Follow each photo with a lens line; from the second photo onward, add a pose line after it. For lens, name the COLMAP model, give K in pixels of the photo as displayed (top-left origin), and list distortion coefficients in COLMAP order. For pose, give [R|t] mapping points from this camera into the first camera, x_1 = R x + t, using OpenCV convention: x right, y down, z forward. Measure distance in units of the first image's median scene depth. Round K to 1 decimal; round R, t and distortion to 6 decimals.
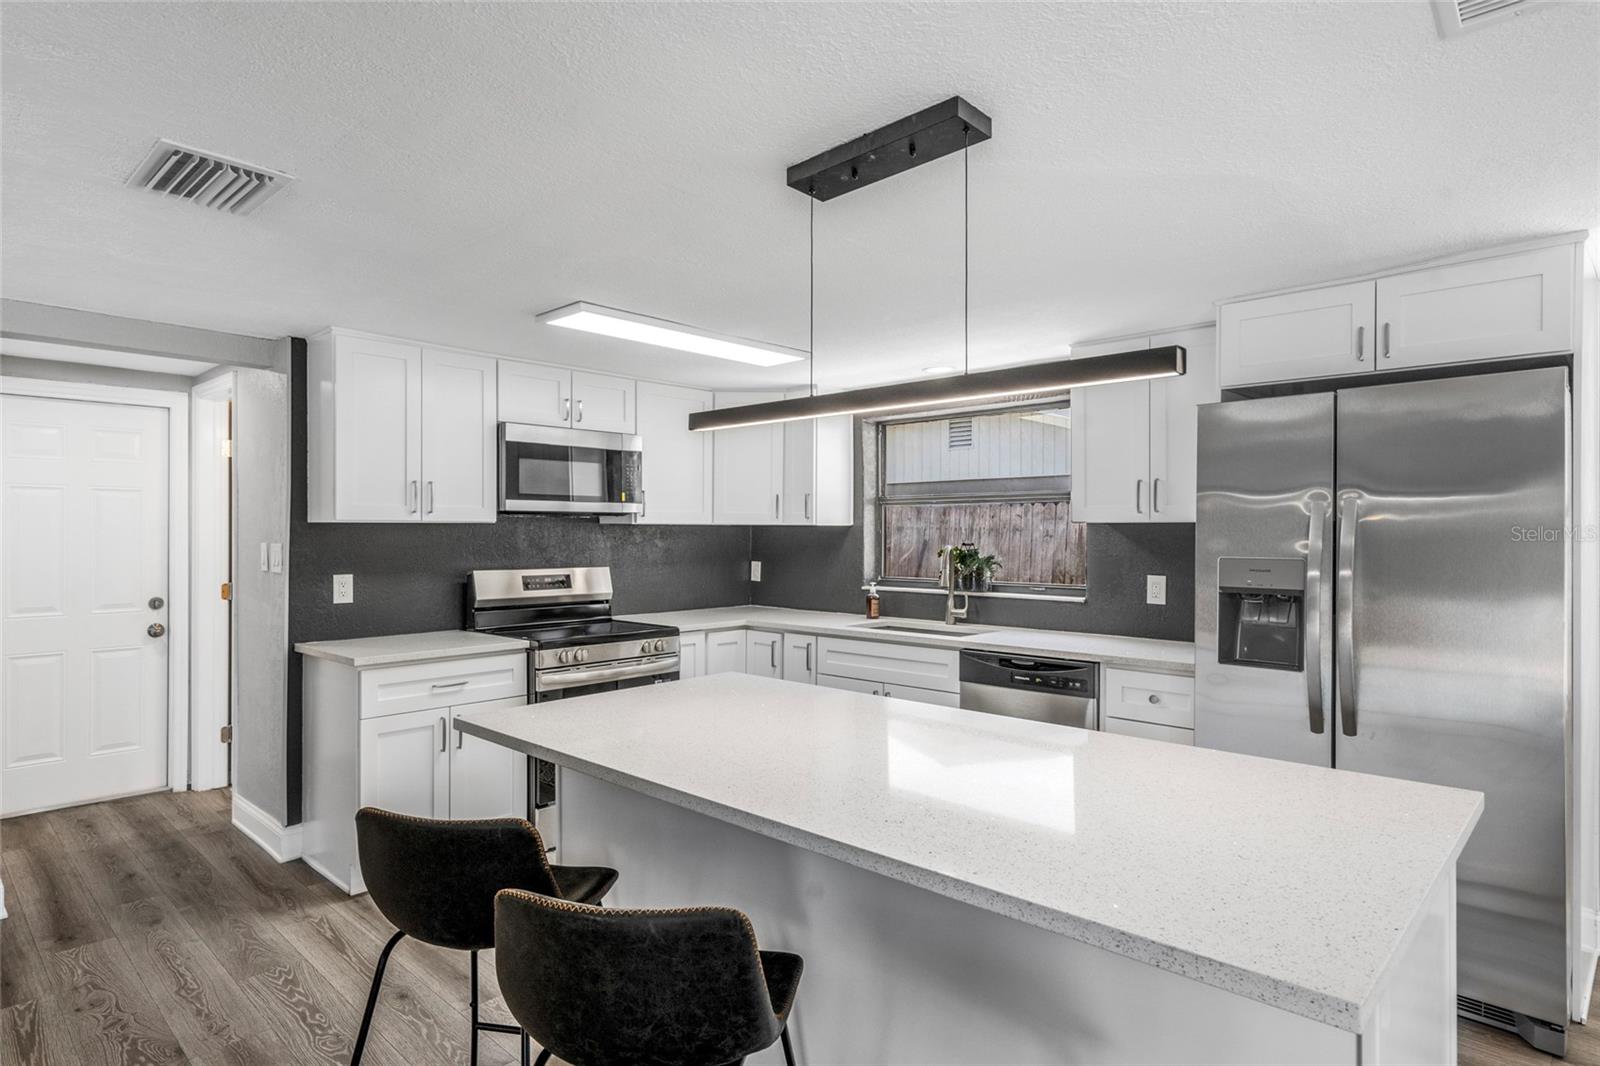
lens RADIAL K [[870.4, 0, 800.0], [0, 870.4, 533.0], [0, 0, 1]] dist [0.002903, 0.000164]
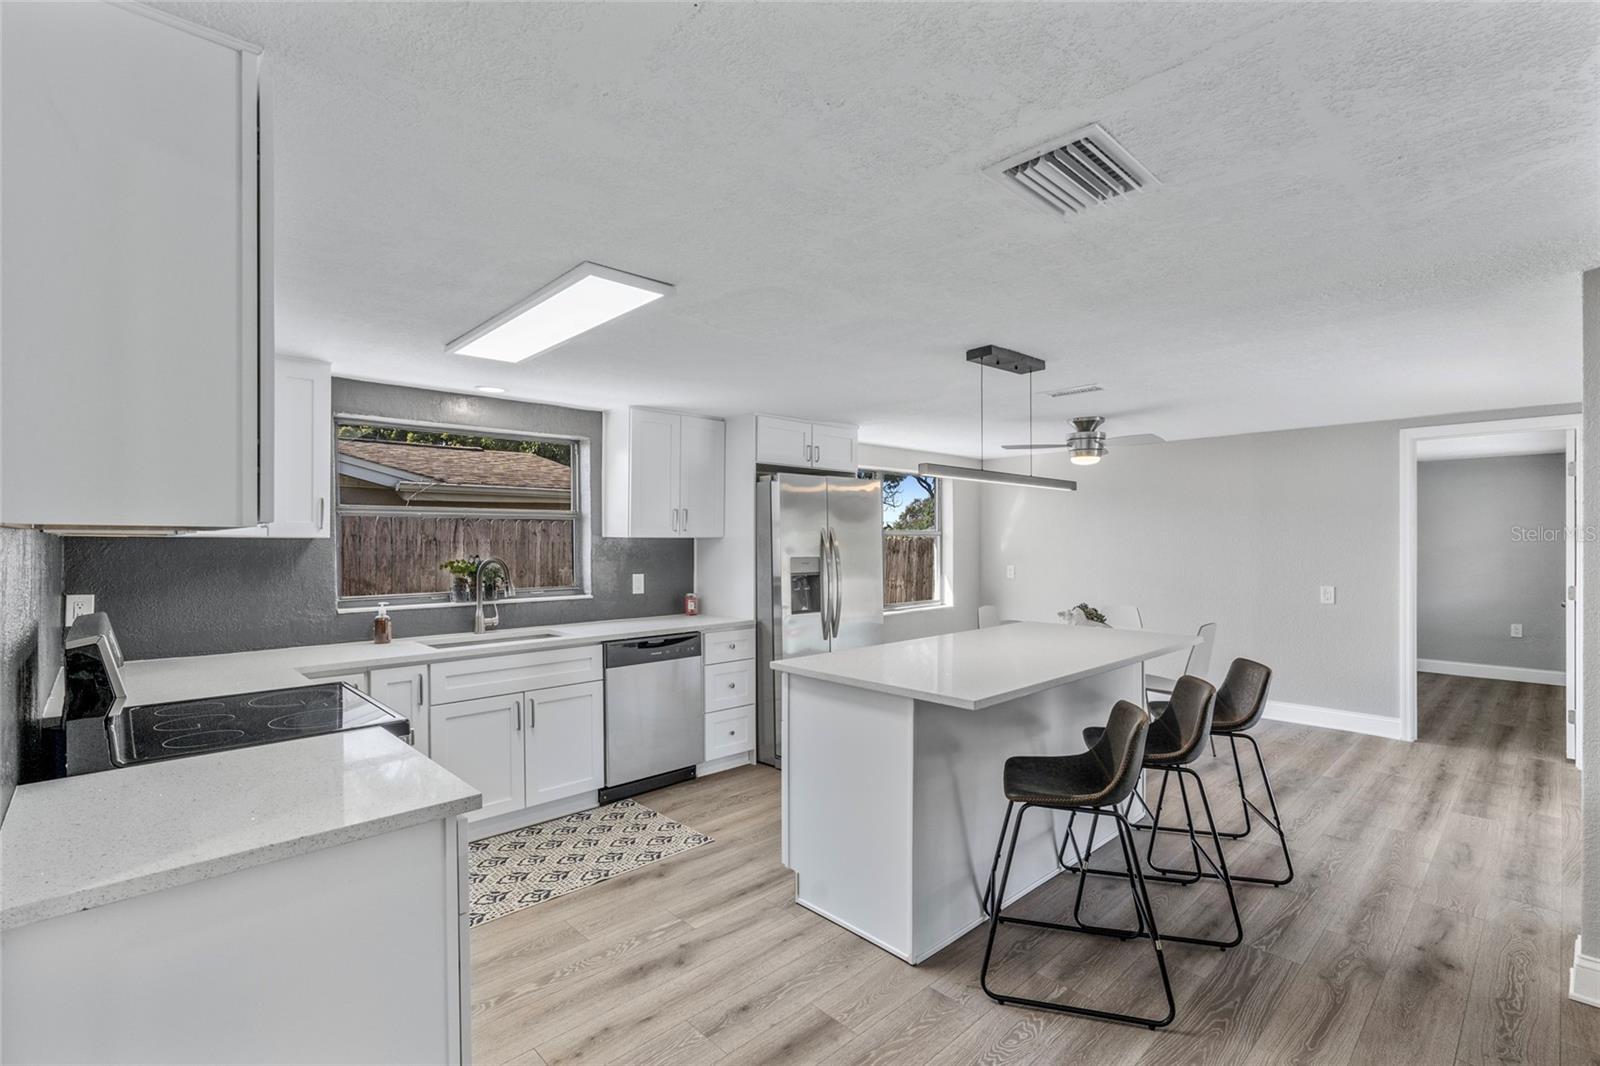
lens RADIAL K [[730.6, 0, 800.0], [0, 730.6, 533.0], [0, 0, 1]] dist [-0.002595, -0.000667]
pose [[0.052315, 0.014154, 0.998530, -0.763167], [0.005376, 0.999881, -0.014455, -0.001104], [-0.998616, 0.006125, 0.052232, 0.637823]]
